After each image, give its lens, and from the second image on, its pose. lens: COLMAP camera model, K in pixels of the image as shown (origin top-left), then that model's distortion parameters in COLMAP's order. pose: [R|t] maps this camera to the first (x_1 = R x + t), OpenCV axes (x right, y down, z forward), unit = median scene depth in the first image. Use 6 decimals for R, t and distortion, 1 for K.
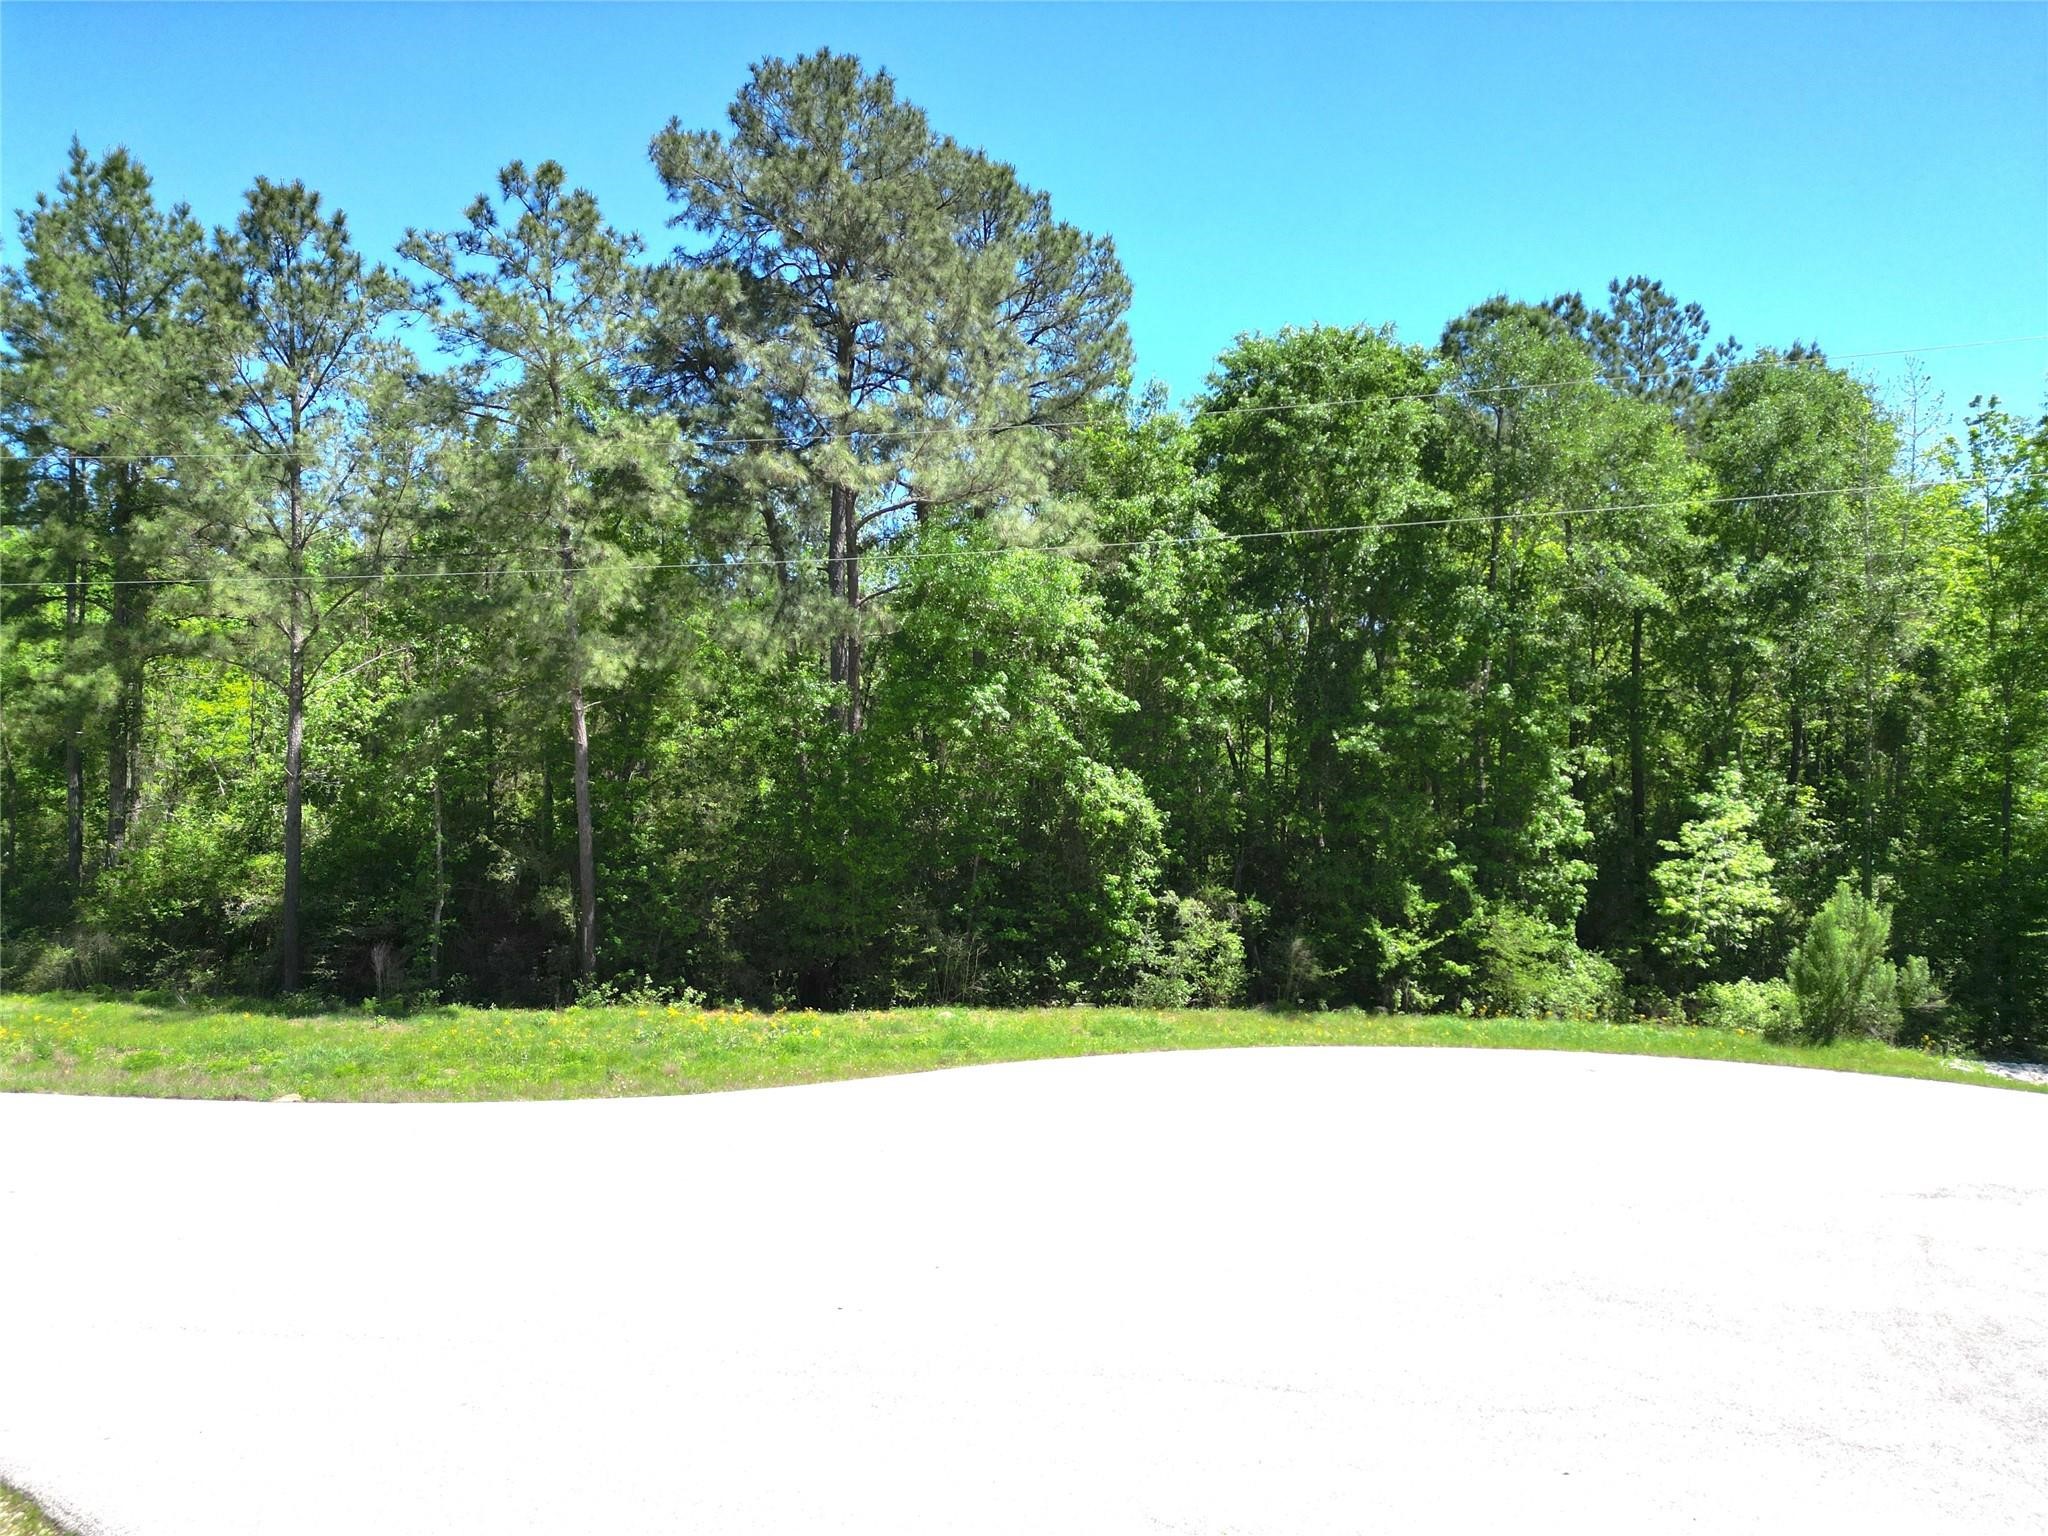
lens RADIAL K [[1483.7, 0, 1024.0], [0, 1483.7, 768.0], [0, 0, 1]] dist [0.140800, -0.147227]
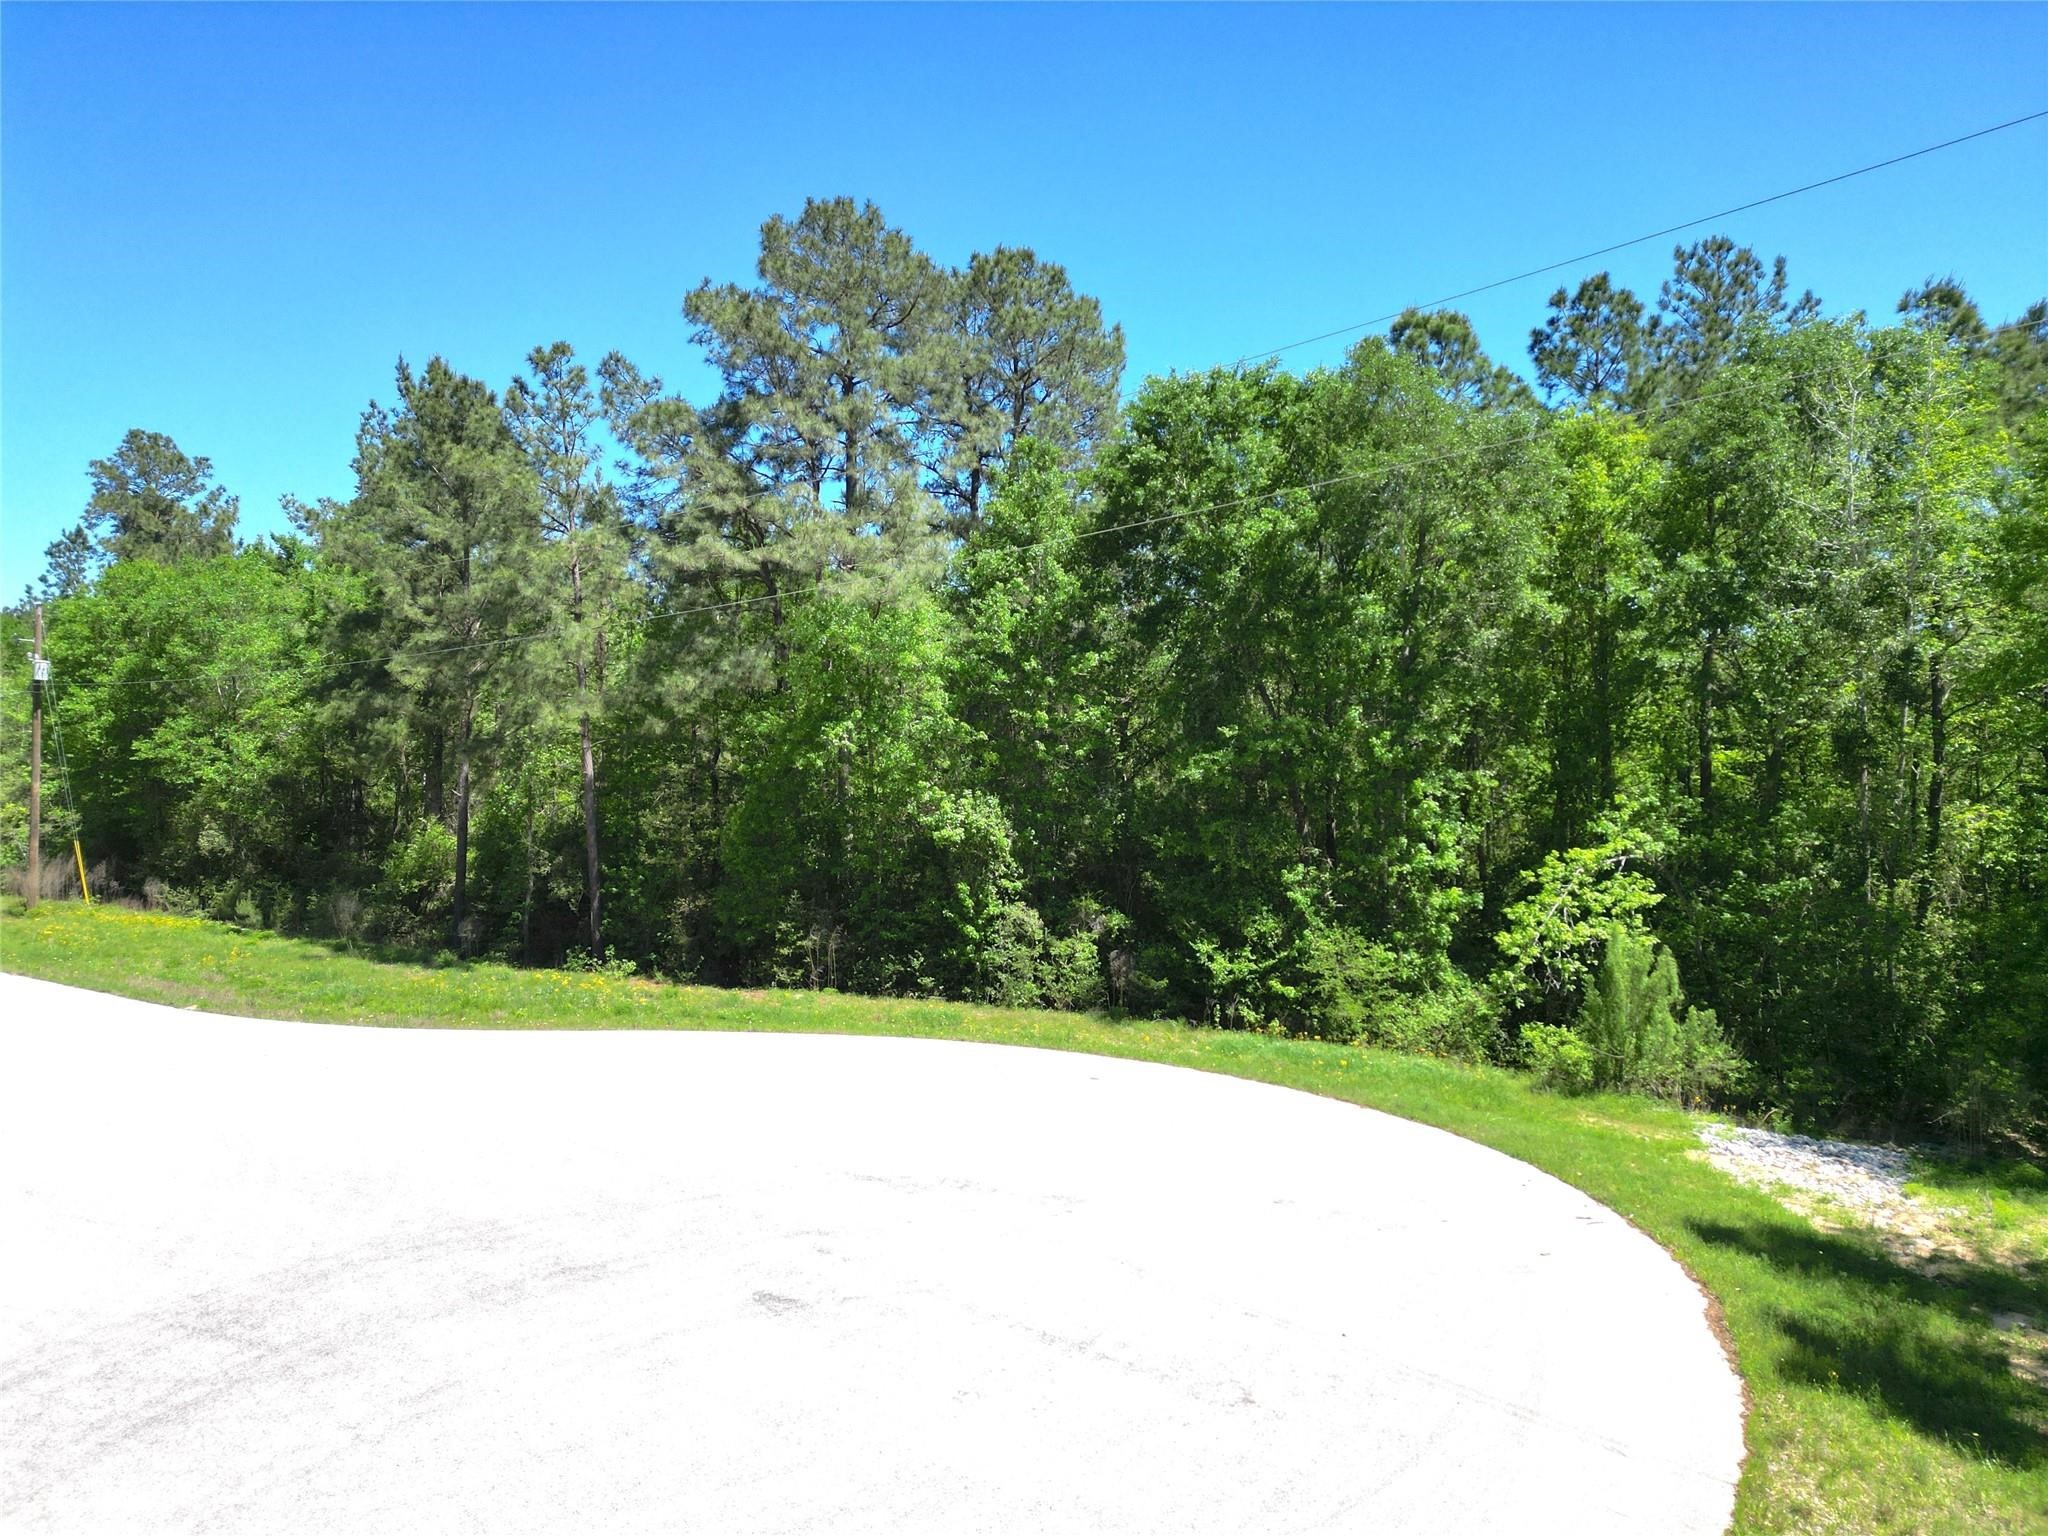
lens RADIAL K [[1483.7, 0, 1024.0], [0, 1483.7, 768.0], [0, 0, 1]] dist [0.140800, -0.147227]
pose [[0.864039, -0.006112, -0.503388, 0.661647], [0.003992, 0.999978, -0.005289, -0.011411], [0.503410, 0.002560, 0.864044, 0.043802]]
